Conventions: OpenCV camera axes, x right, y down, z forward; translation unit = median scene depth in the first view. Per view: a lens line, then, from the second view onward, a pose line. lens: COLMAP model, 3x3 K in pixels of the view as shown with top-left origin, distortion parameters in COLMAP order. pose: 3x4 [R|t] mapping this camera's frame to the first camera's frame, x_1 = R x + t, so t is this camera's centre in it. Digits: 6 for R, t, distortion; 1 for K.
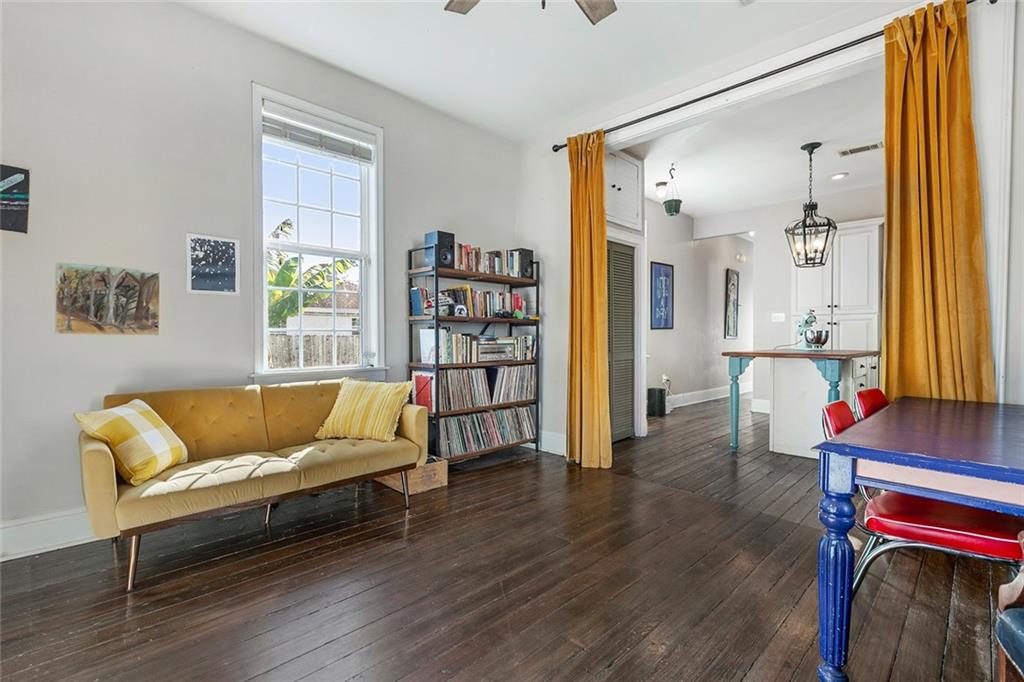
lens RADIAL K [[461.4, 0, 511.4], [0, 461.4, 337.5], [0, 0, 1]] dist [0.002688, 0.000576]
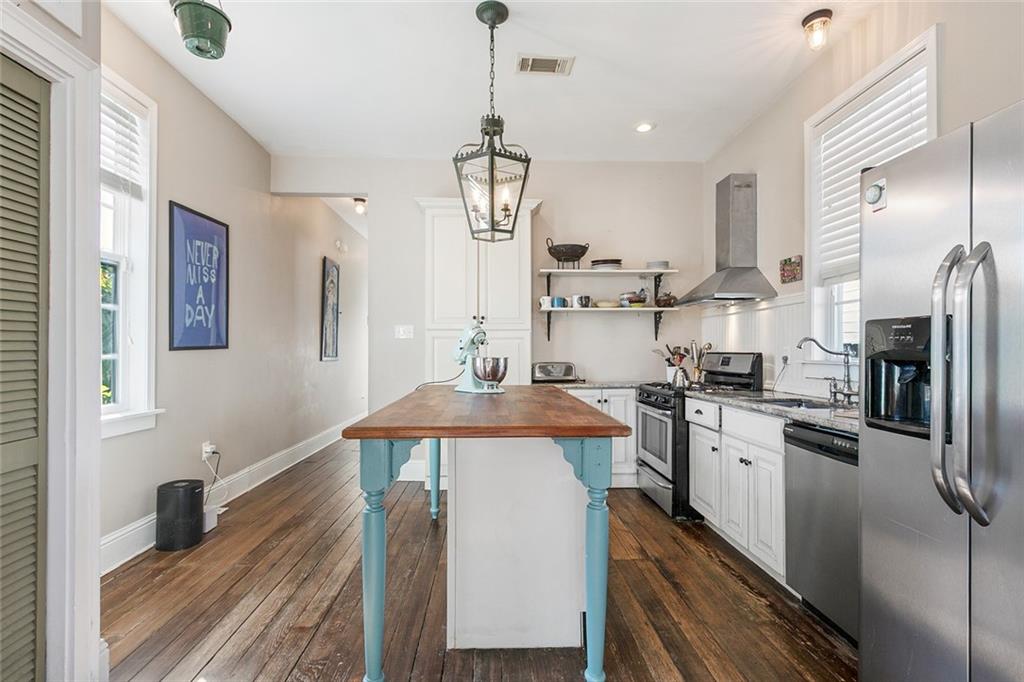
lens RADIAL K [[474.9, 0, 509.9], [0, 474.9, 346.3], [0, 0, 1]] dist [-0.000945, -0.000222]
pose [[0.674048, 0.004016, 0.738676, 0.317006], [0.001625, 0.999975, -0.006919, -0.030886], [-0.738685, 0.005864, 0.674025, 0.759272]]
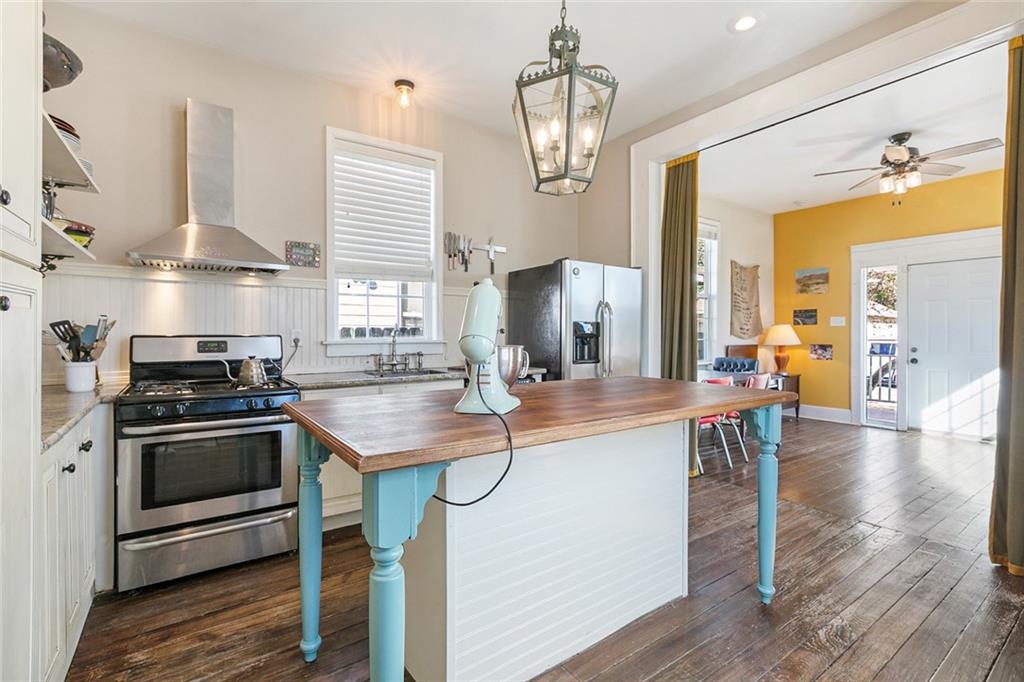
lens RADIAL K [[461.4, 0, 511.4], [0, 461.4, 337.5], [0, 0, 1]] dist [0.002688, 0.000576]
pose [[-0.985410, -0.005157, 0.170121, 0.751887], [-0.003631, 0.999950, 0.009286, -0.029294], [-0.170160, 0.008533, -0.985379, 1.715791]]
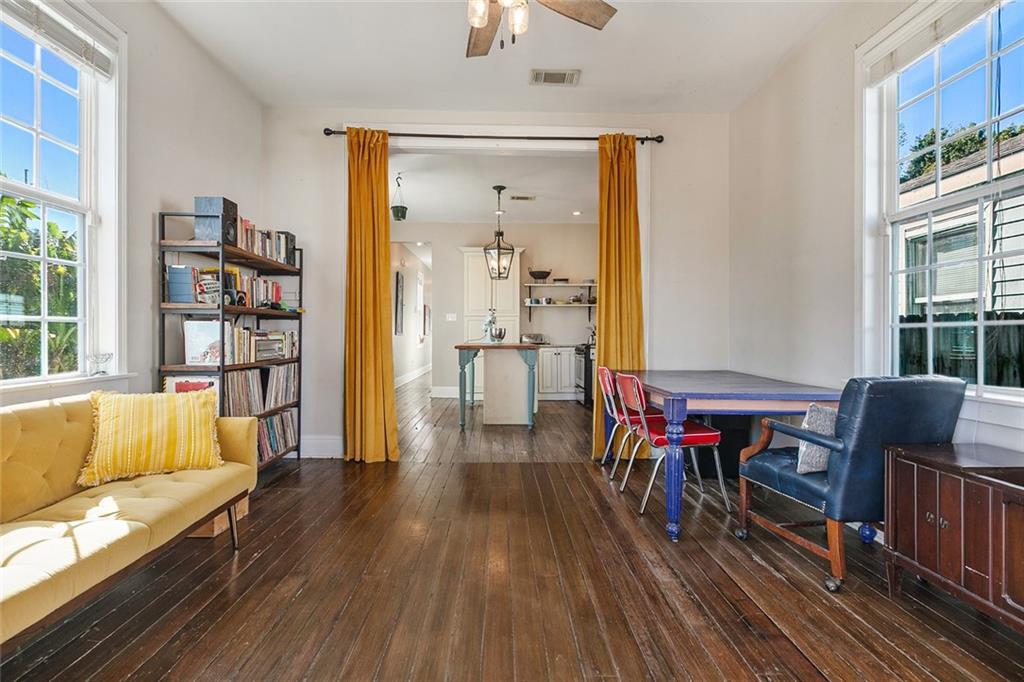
lens RADIAL K [[467.4, 0, 506.9], [0, 467.4, 329.1], [0, 0, 1]] dist [0.000089, -0.000283]
pose [[0.690844, 0.008982, 0.722948, -0.360532], [-0.000690, 0.999931, -0.011763, 0.003879], [-0.723003, 0.007627, 0.690802, 0.086269]]
